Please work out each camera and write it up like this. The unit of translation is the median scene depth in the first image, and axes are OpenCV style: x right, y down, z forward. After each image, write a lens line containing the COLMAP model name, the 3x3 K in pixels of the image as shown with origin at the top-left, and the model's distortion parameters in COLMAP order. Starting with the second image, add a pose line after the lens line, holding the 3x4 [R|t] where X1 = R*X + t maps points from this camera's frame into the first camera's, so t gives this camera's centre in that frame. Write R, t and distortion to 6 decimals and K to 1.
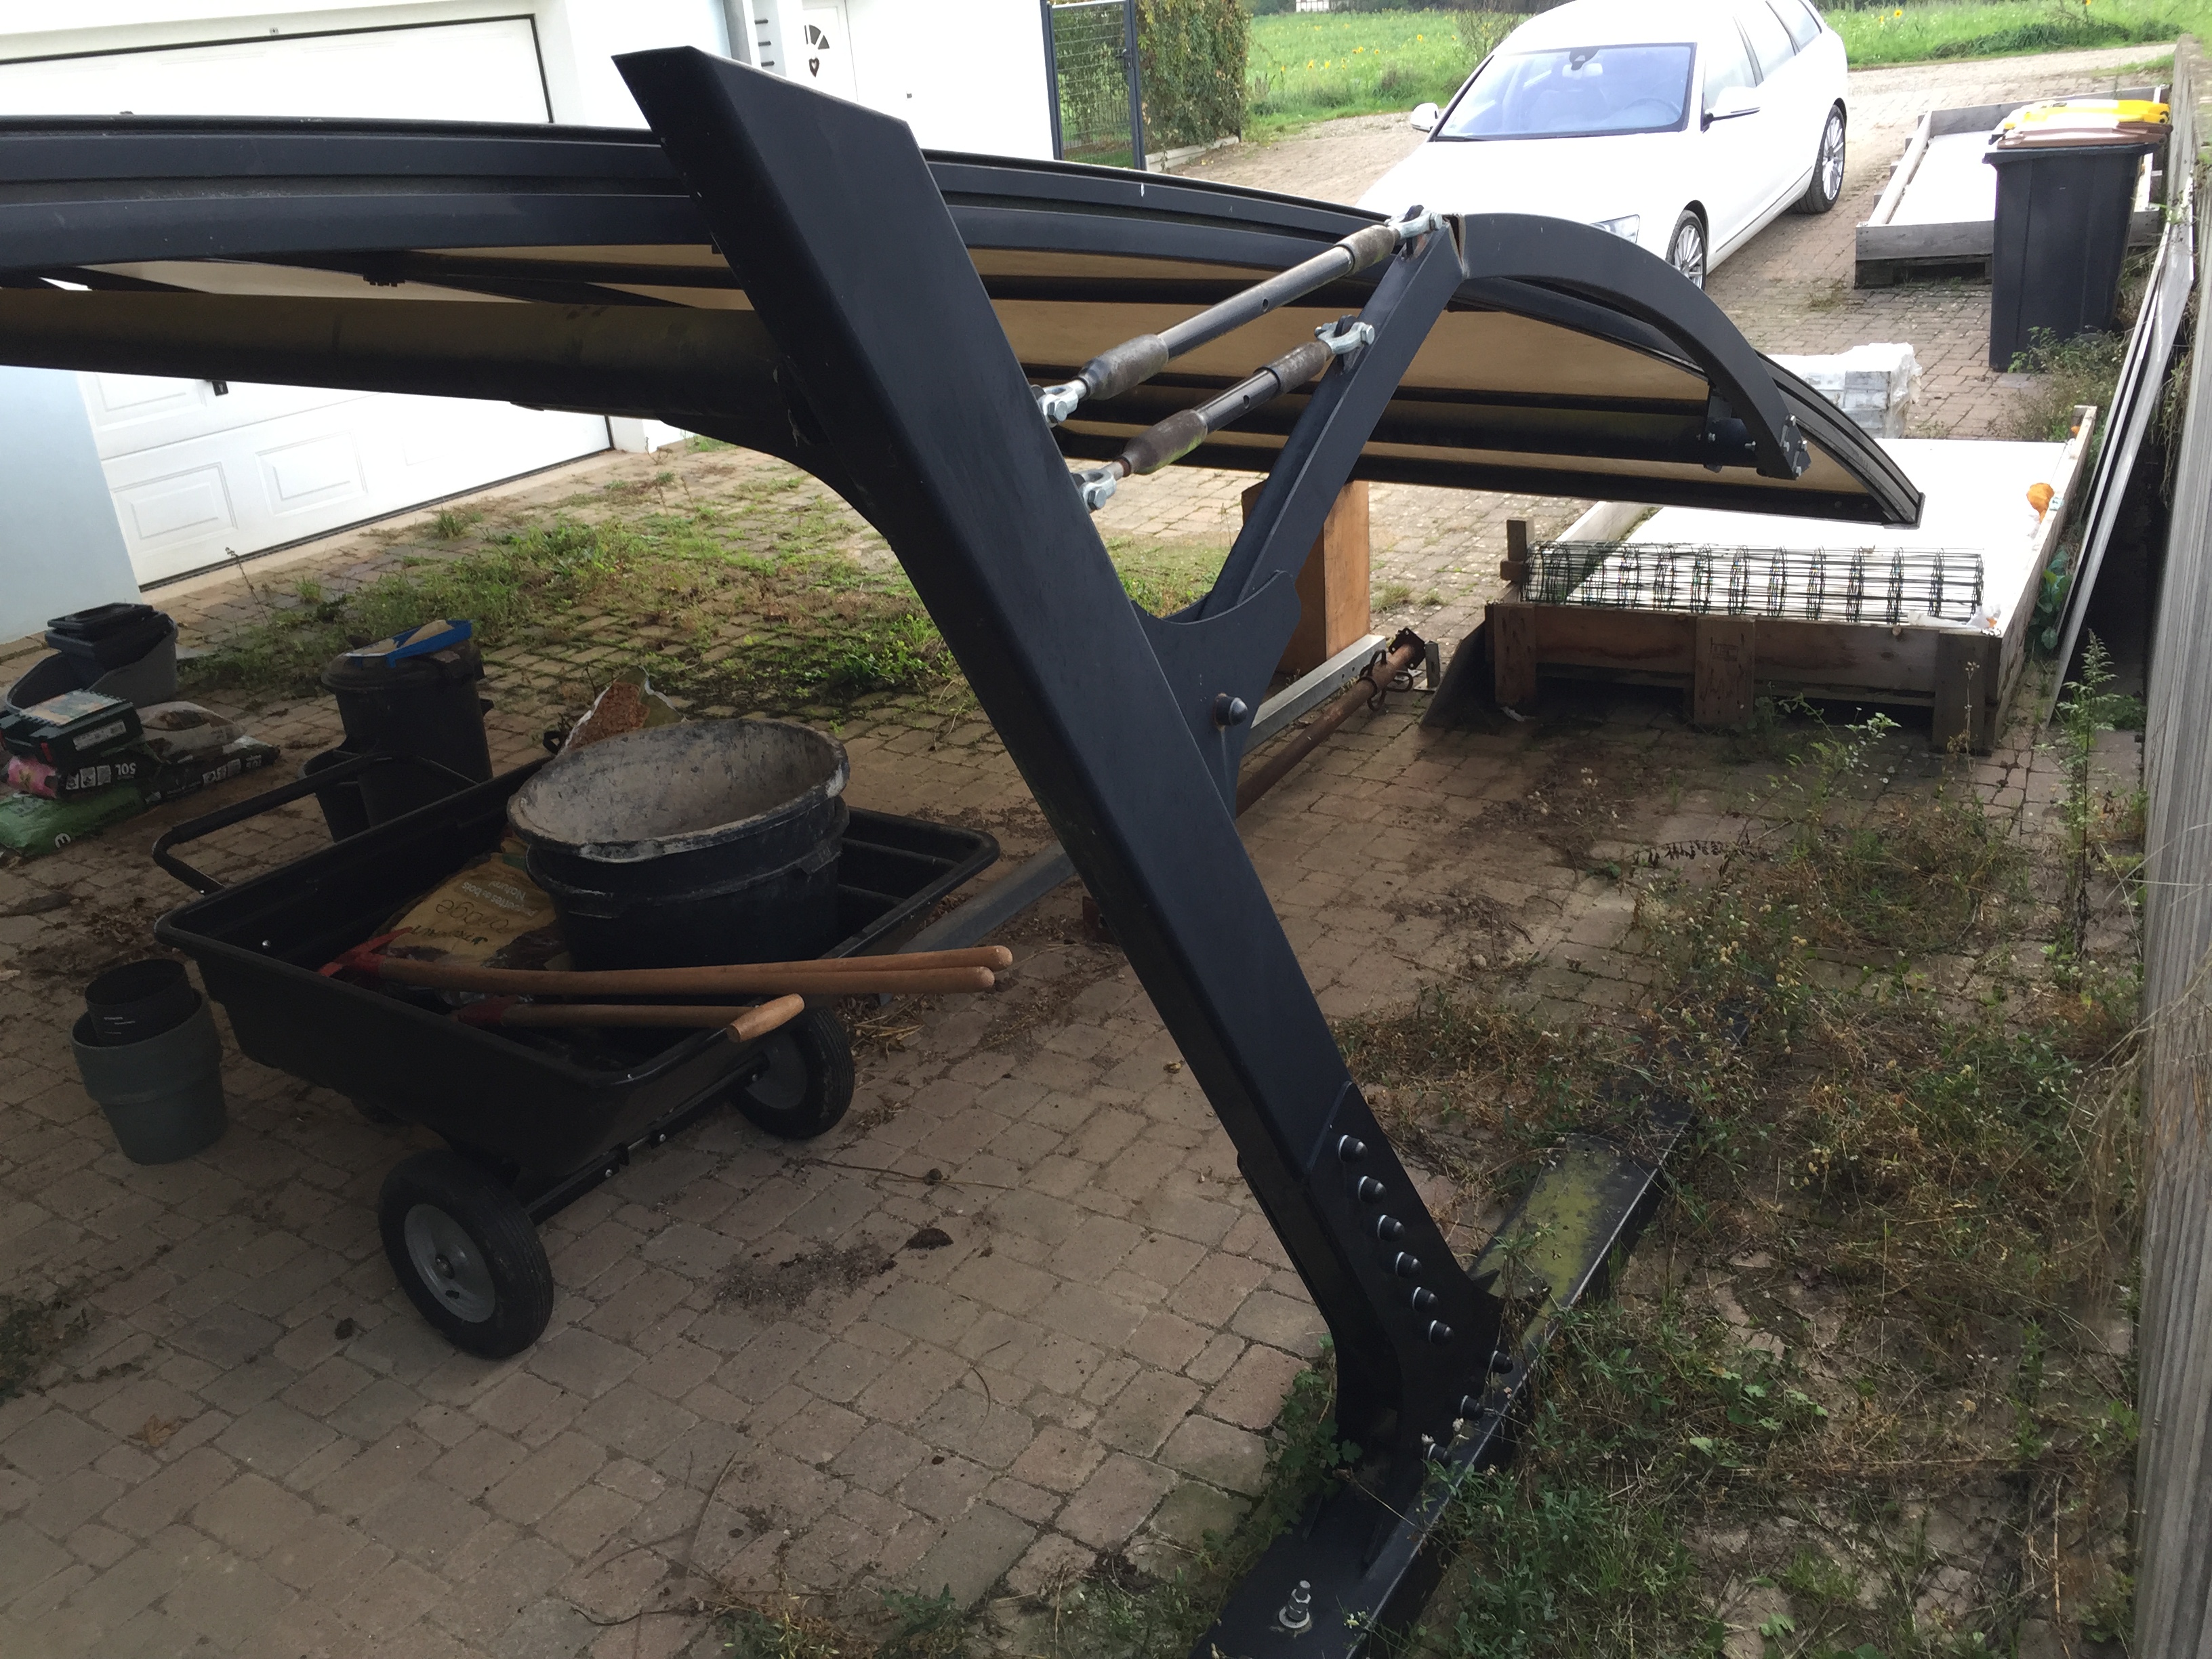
lens RADIAL K [[1899.9, 0, 1113.5], [0, 1899.9, 770.0], [0, 0, 1]] dist [0.089324, -0.126833]
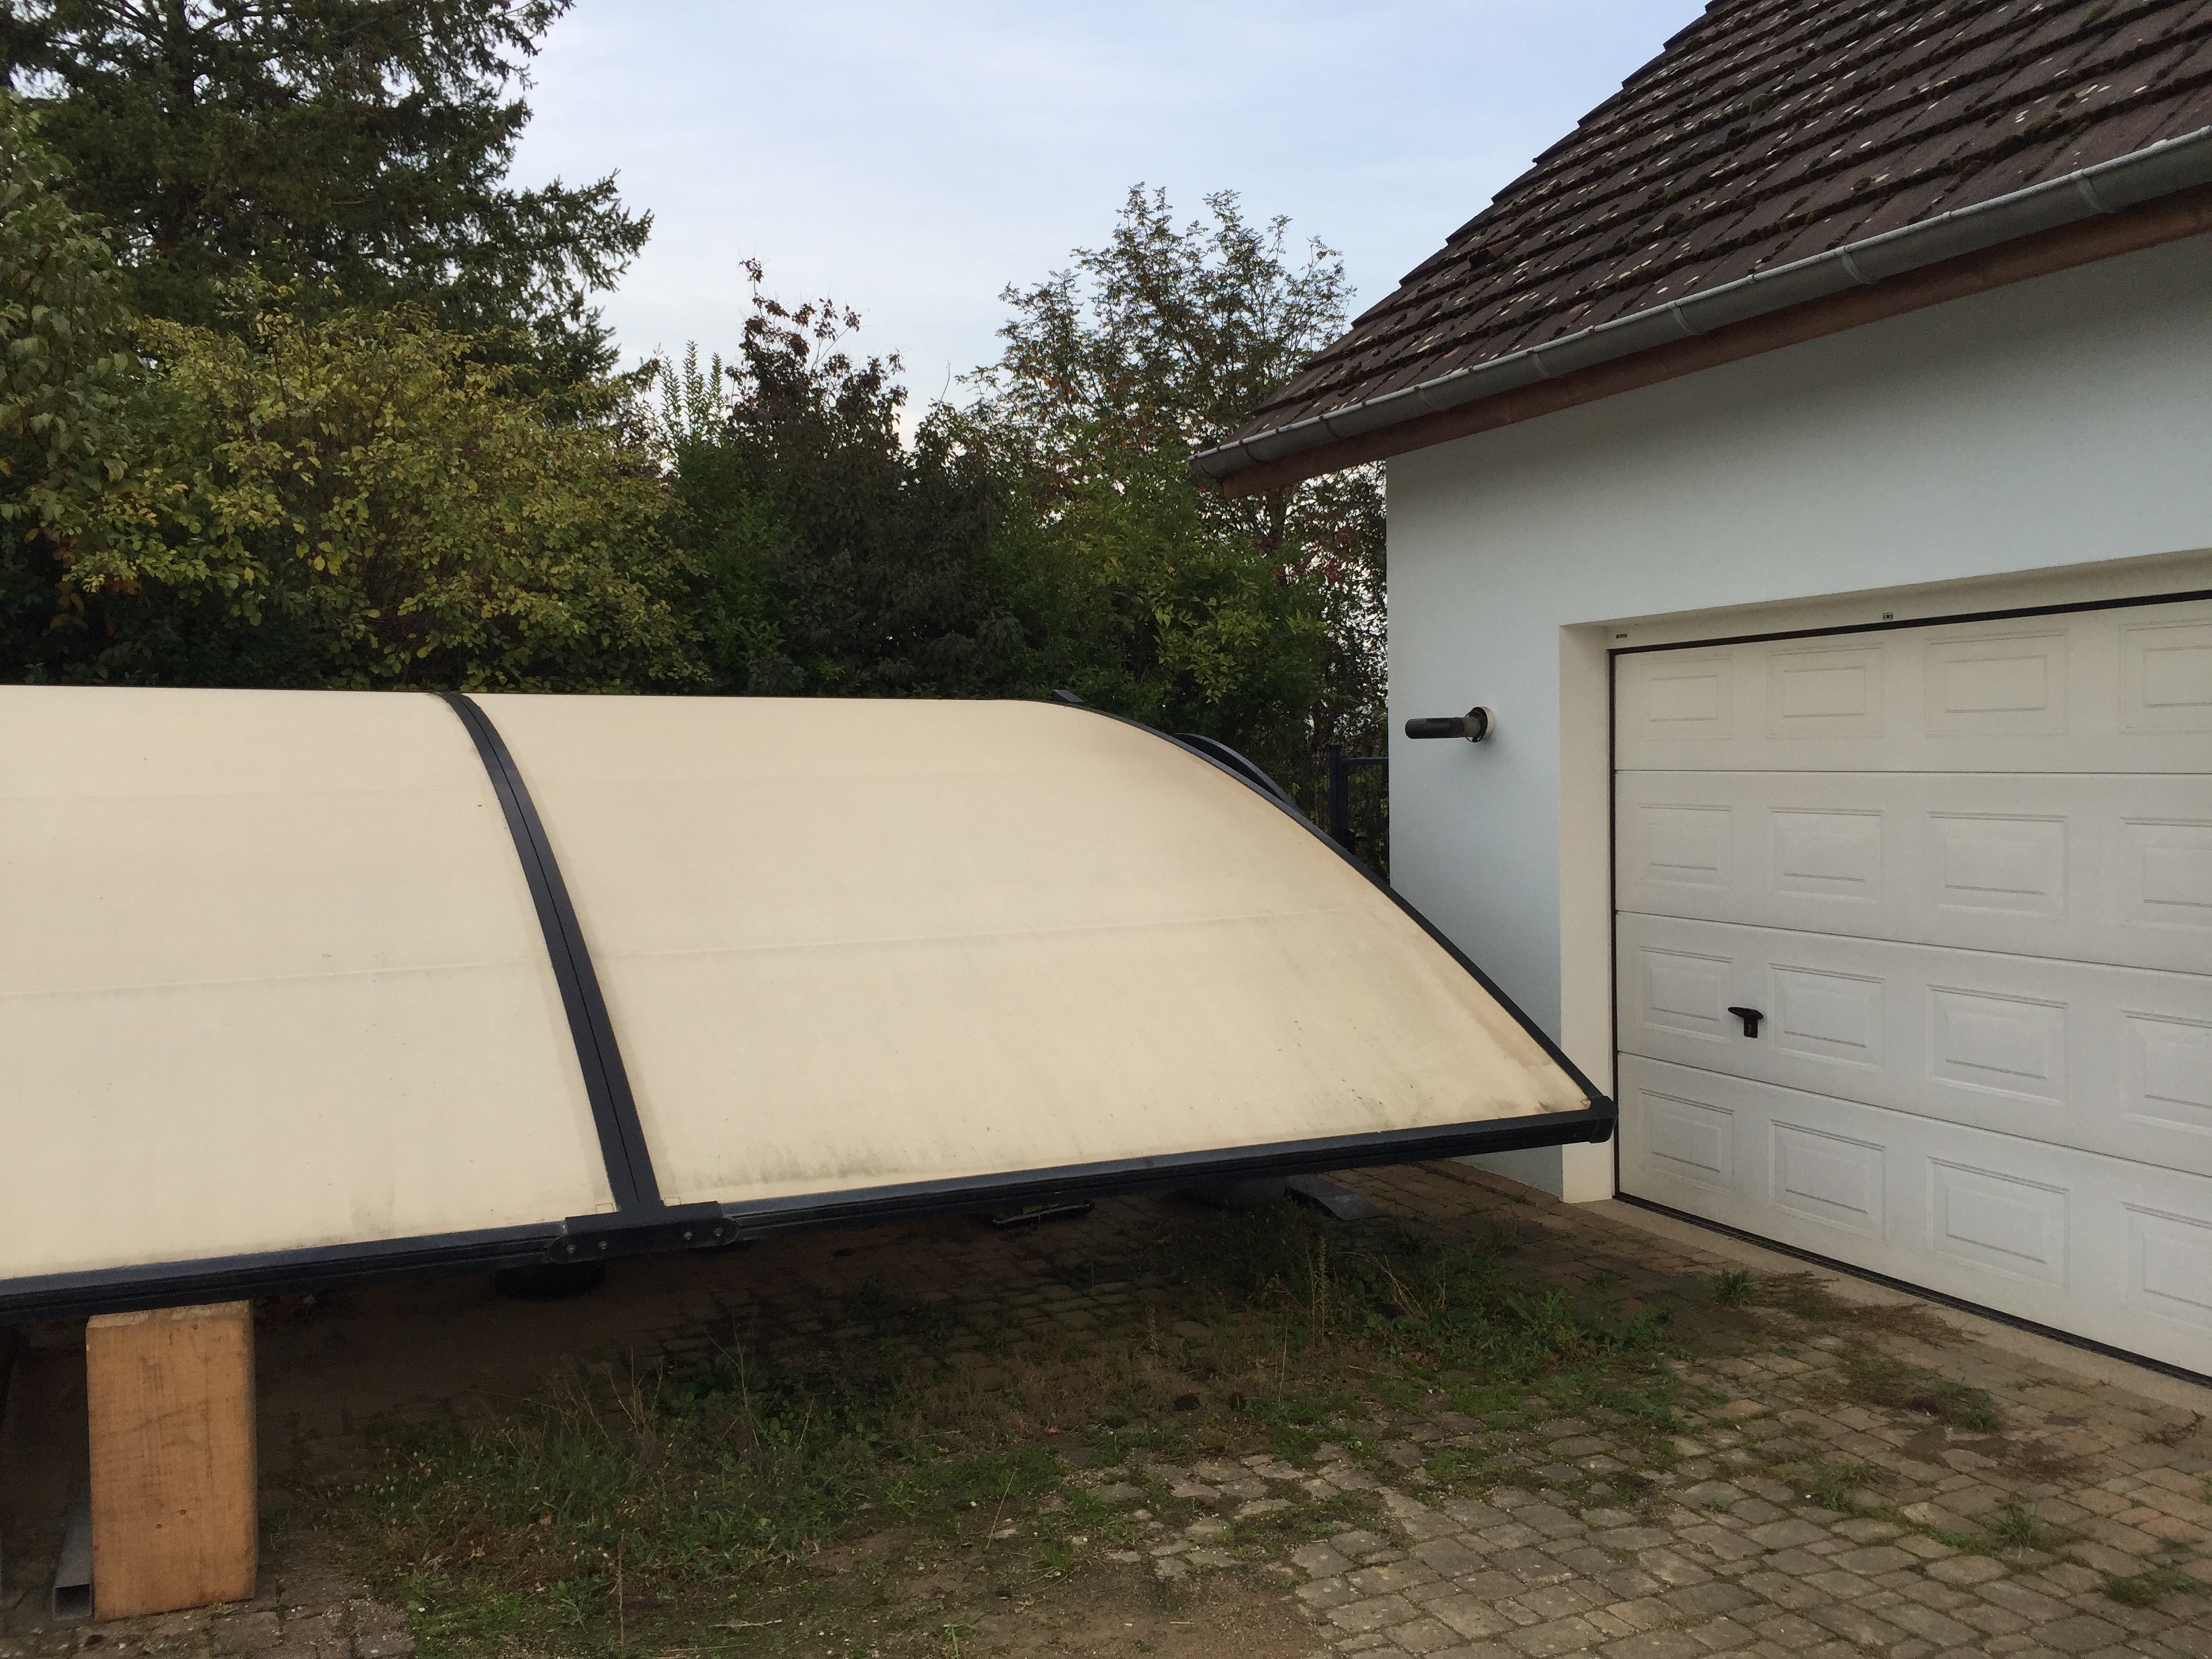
lens RADIAL K [[1899.9, 0, 1113.5], [0, 1899.9, 770.0], [0, 0, 1]] dist [0.089324, -0.126833]
pose [[-0.533148, 0.079826, -0.842247, 0.394968], [-0.278929, 0.923291, 0.264070, -0.490617], [0.798719, 0.375716, -0.469985, 1.260518]]
